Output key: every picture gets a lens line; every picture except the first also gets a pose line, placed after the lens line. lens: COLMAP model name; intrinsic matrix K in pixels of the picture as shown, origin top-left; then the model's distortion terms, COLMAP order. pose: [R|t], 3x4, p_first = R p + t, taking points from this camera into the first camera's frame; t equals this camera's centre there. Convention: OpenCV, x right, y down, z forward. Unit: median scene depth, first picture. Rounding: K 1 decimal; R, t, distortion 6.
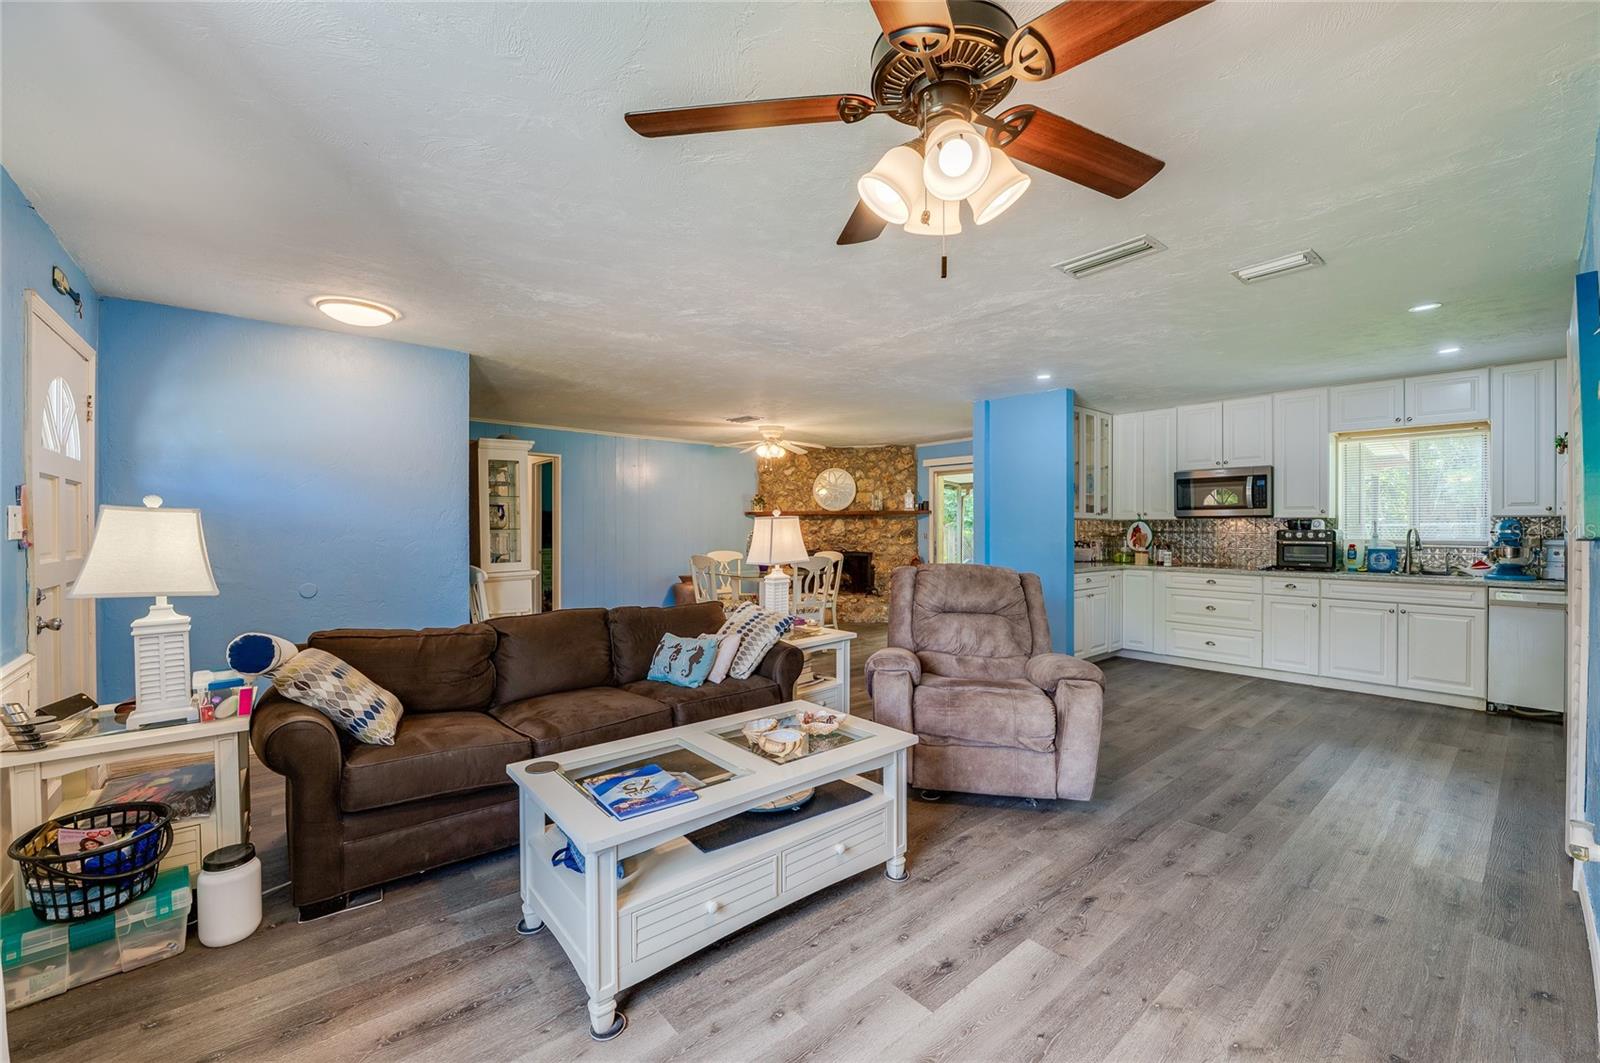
lens RADIAL K [[646.1, 0, 852.2], [0, 646.1, 531.2], [0, 0, 1]] dist [-0.001389, -0.000003]
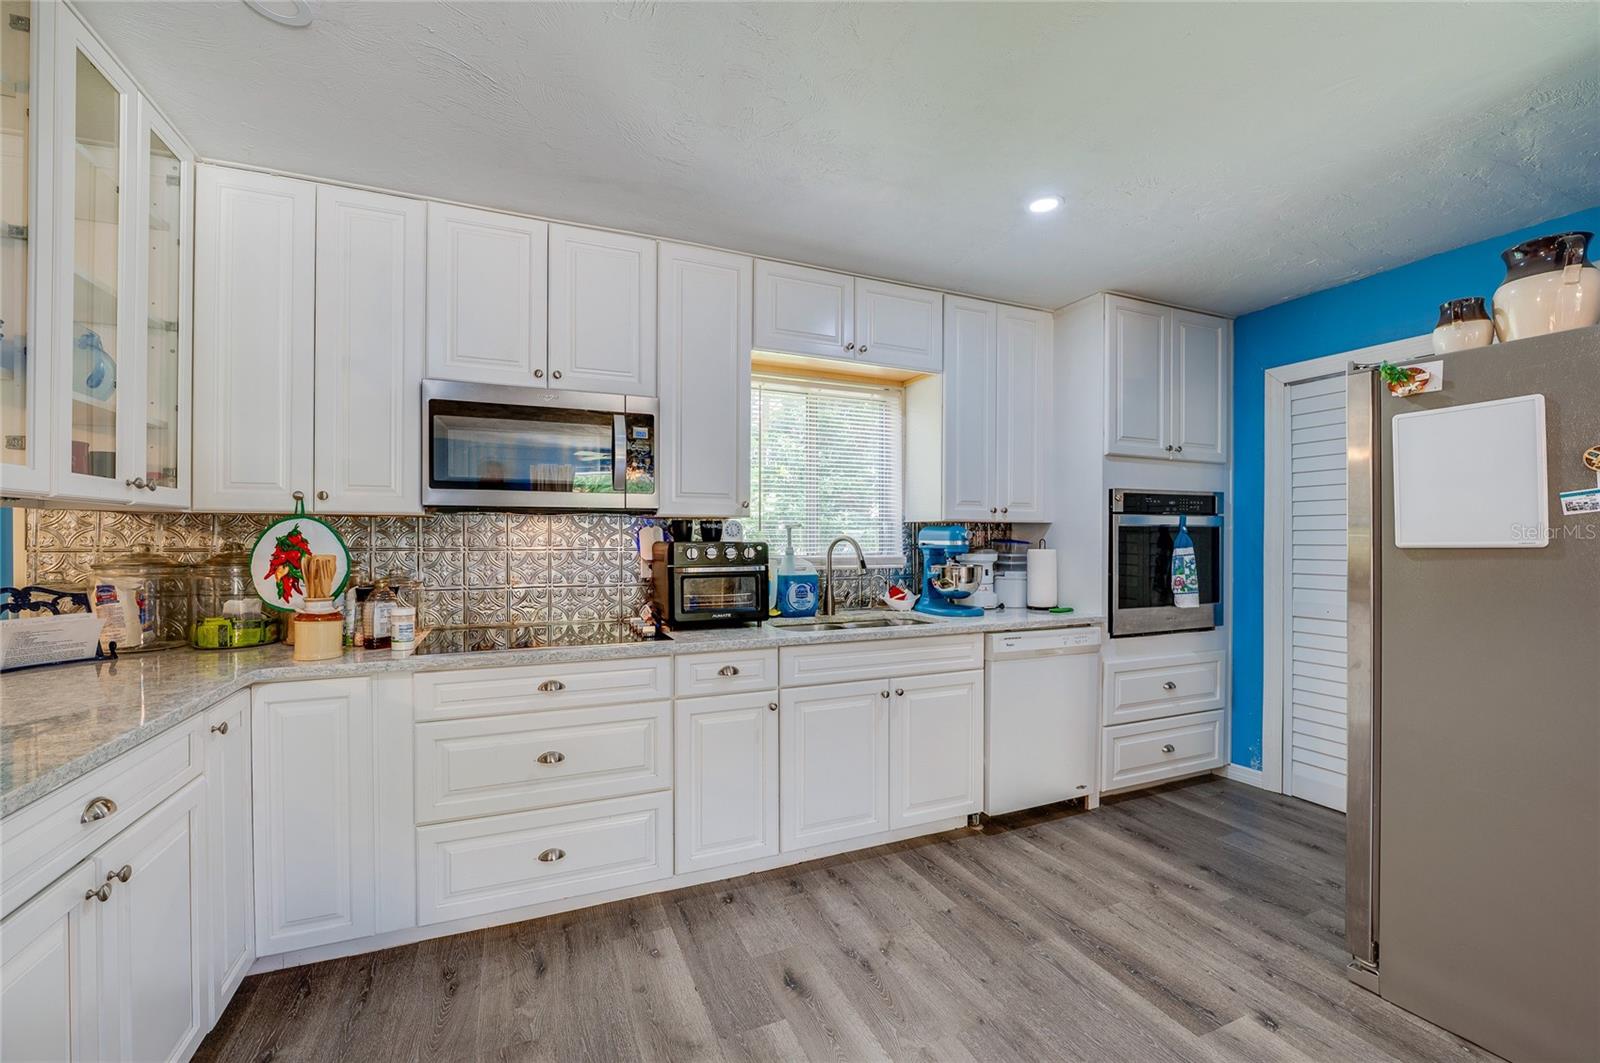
lens RADIAL K [[659.6, 0, 795.5], [0, 659.6, 537.1], [0, 0, 1]] dist [-0.015115, 0.000210]
pose [[0.347413, -0.002672, 0.937708, 0.245368], [0.003428, 0.999993, 0.001579, -0.005749], [-0.937706, 0.002666, 0.347420, 0.714555]]
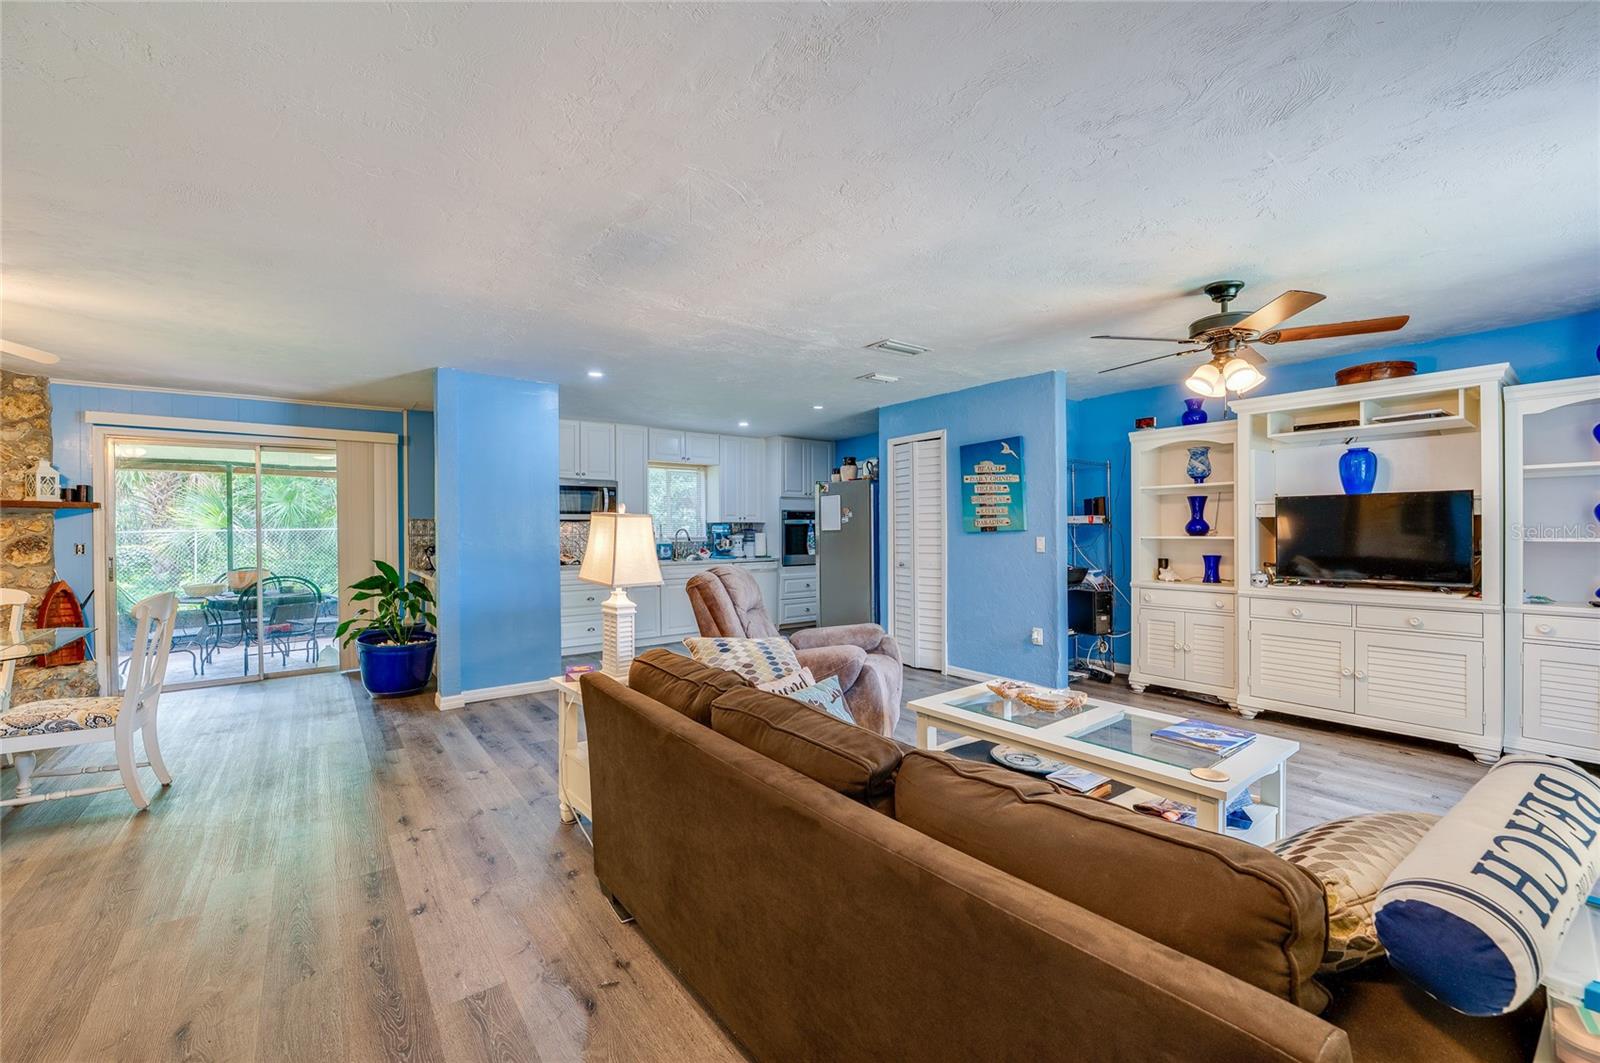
lens RADIAL K [[622.6, 0, 779.1], [0, 622.6, 530.6], [0, 0, 1]] dist [-0.014066, 0.000060]
pose [[0.117535, -0.004678, 0.993058, -0.494705], [0.012452, 0.999917, 0.003237, -0.003260], [-0.992991, 0.011985, 0.117583, 0.512308]]
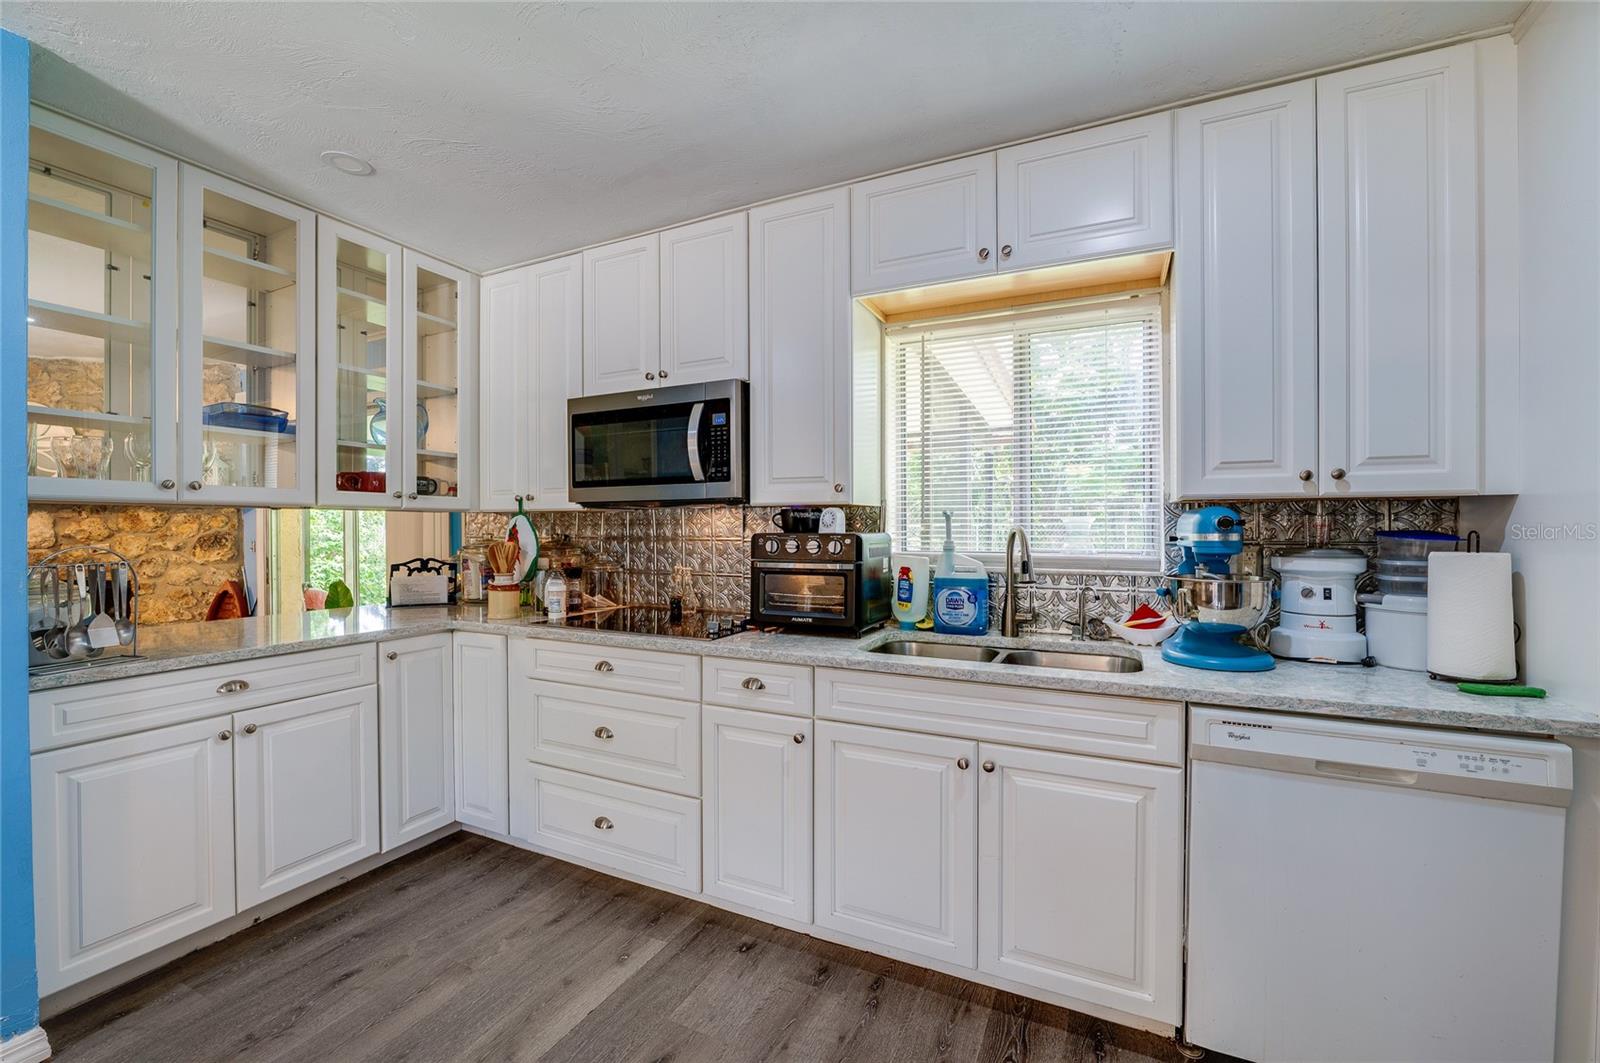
lens RADIAL K [[646.4, 0, 800.0], [0, 646.4, 531.5], [0, 0, 1]] dist [-0.017099, -0.000060]
pose [[0.936310, -0.004951, 0.351139, 0.510149], [0.004724, 0.999988, 0.001505, -0.003774], [-0.351142, 0.000250, 0.936322, 0.569003]]
